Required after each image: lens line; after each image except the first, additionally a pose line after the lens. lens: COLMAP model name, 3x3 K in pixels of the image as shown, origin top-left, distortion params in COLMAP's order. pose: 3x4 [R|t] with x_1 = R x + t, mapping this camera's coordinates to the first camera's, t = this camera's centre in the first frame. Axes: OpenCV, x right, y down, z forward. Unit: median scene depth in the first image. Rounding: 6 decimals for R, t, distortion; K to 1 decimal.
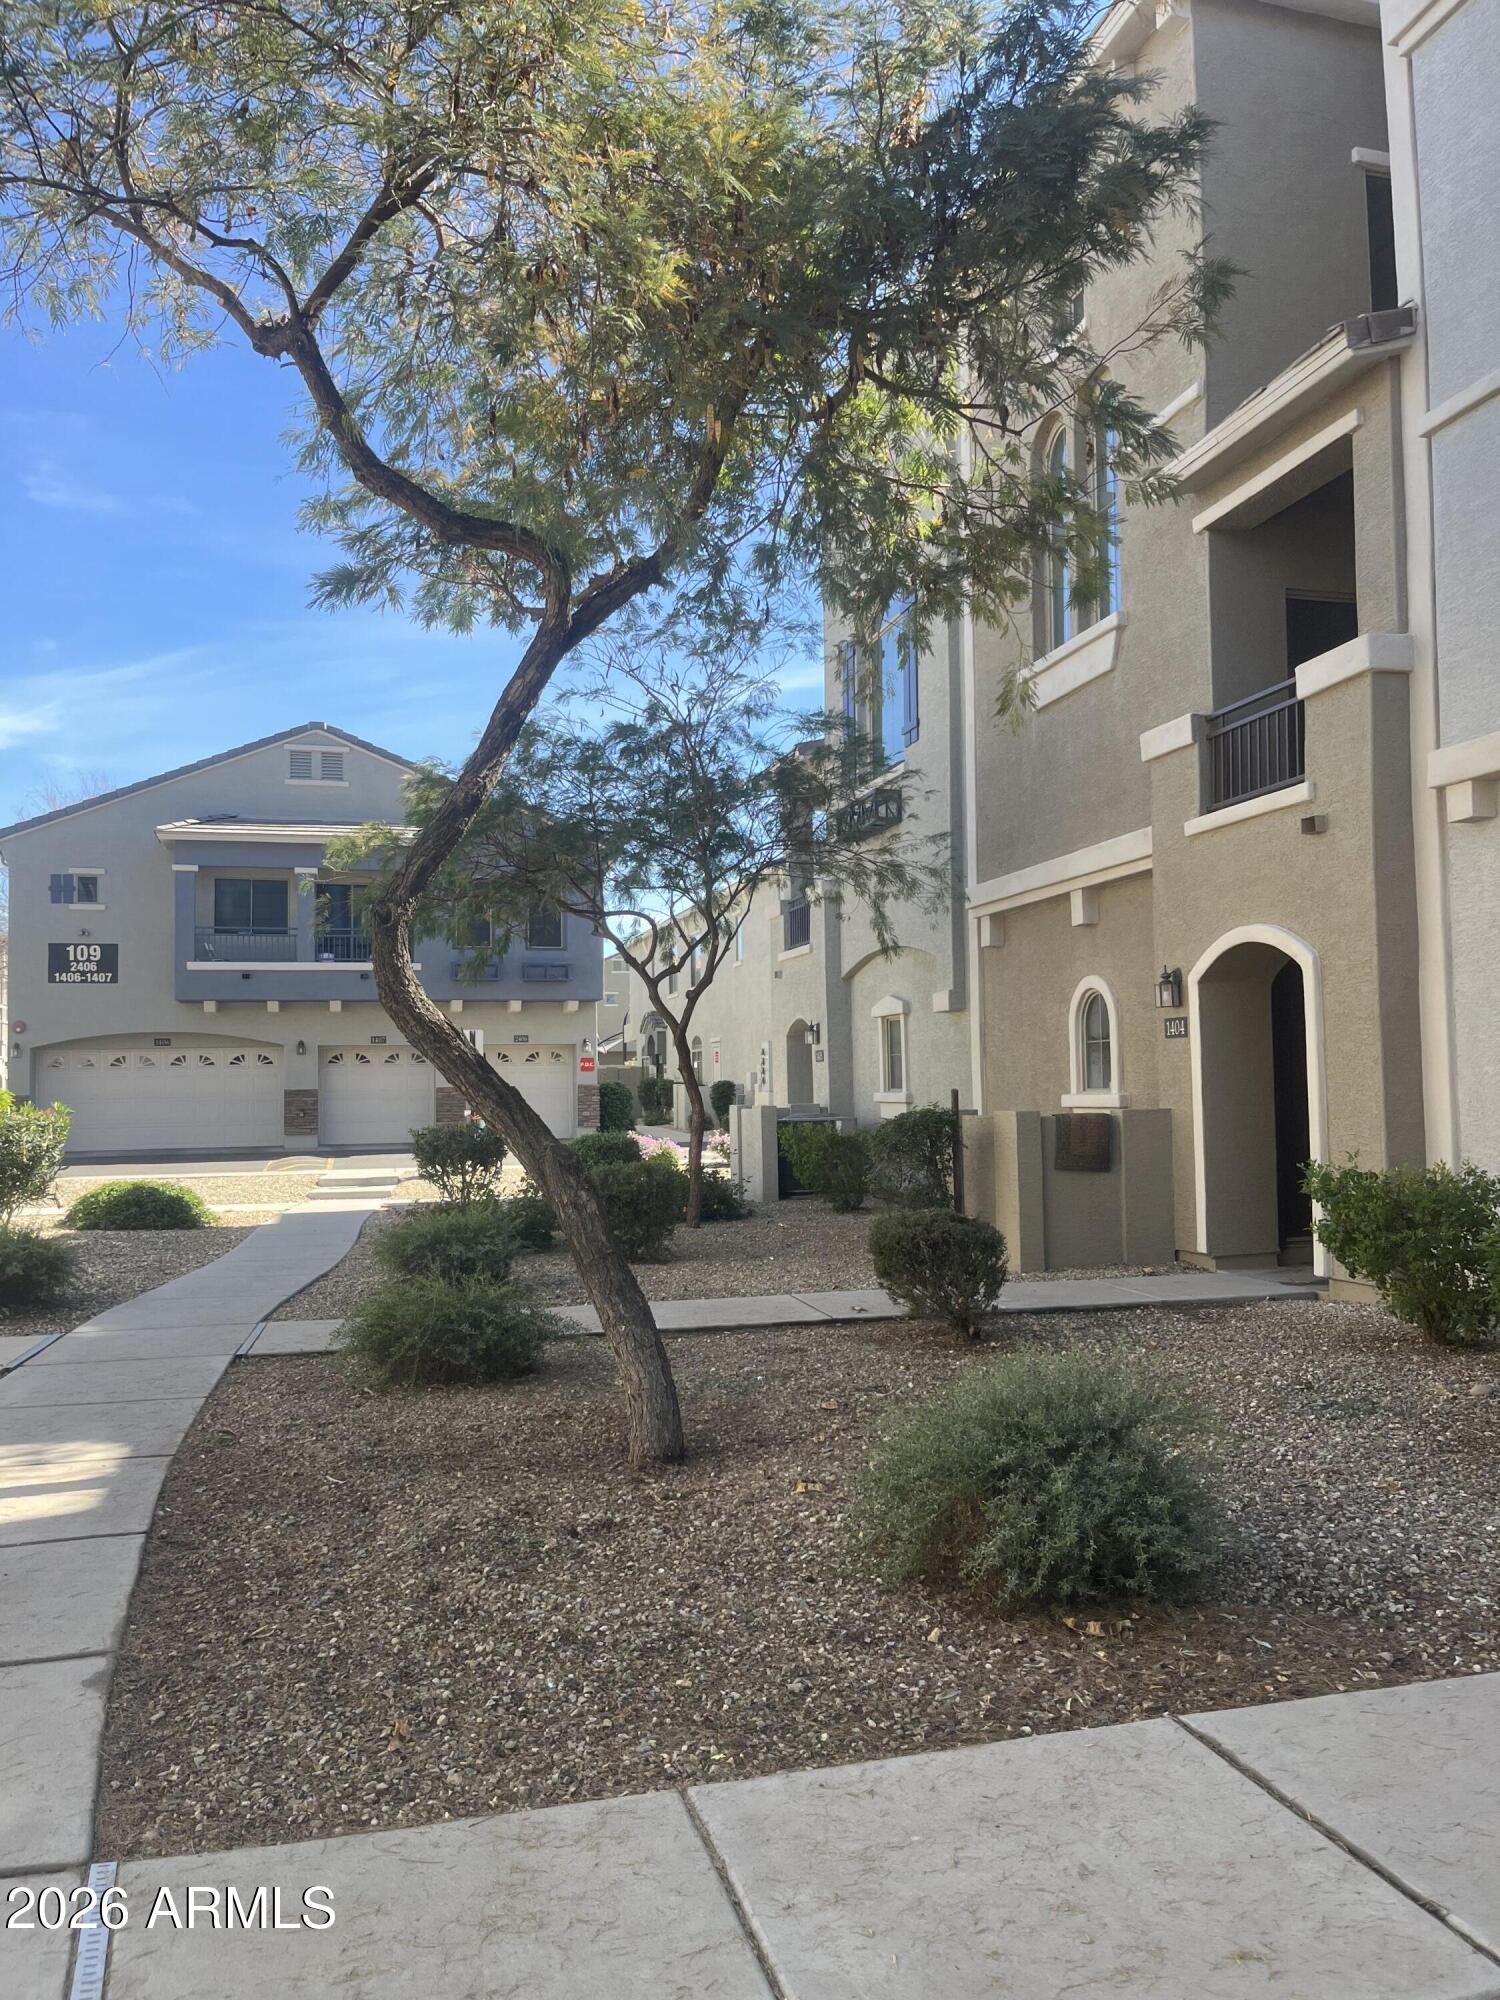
lens RADIAL K [[1509.4, 0, 750.0], [0, 1509.4, 1000.0], [0, 0, 1]] dist [0.002327, -0.001476]
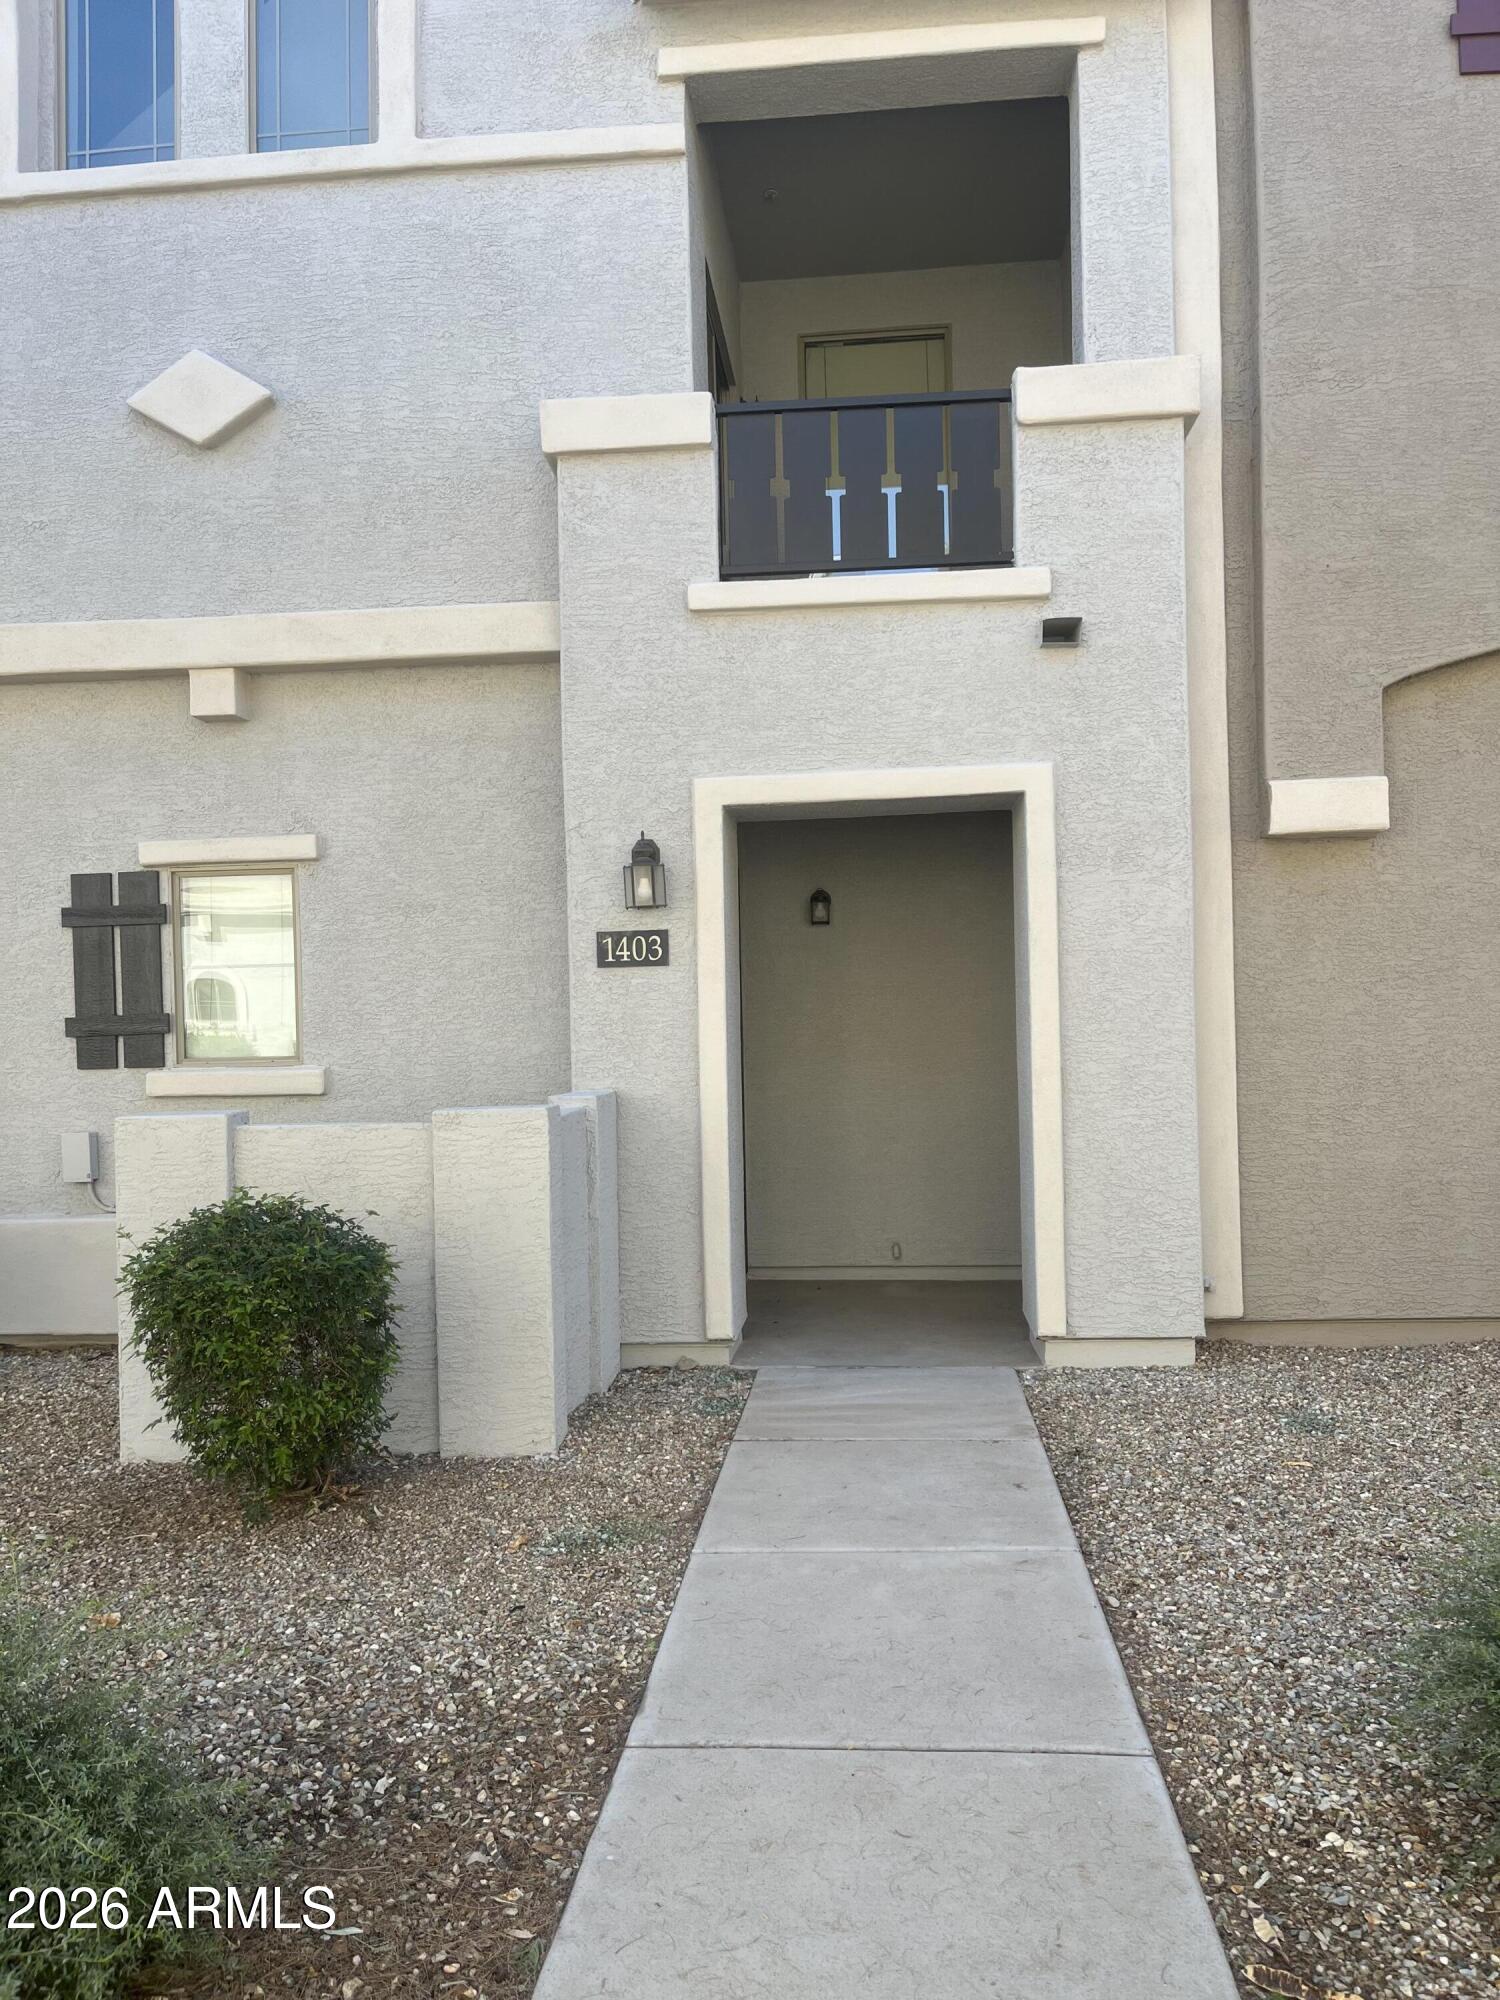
lens RADIAL K [[1503.8, 0, 750.1], [0, 1503.8, 1108.4], [0, 0, 1]] dist [-0.034943, -0.004272]
pose [[0.335374, -0.026077, 0.941724, -0.222609], [-0.037758, 0.998442, 0.041095, 0.052332], [-0.941328, -0.049340, 0.333867, 0.768800]]
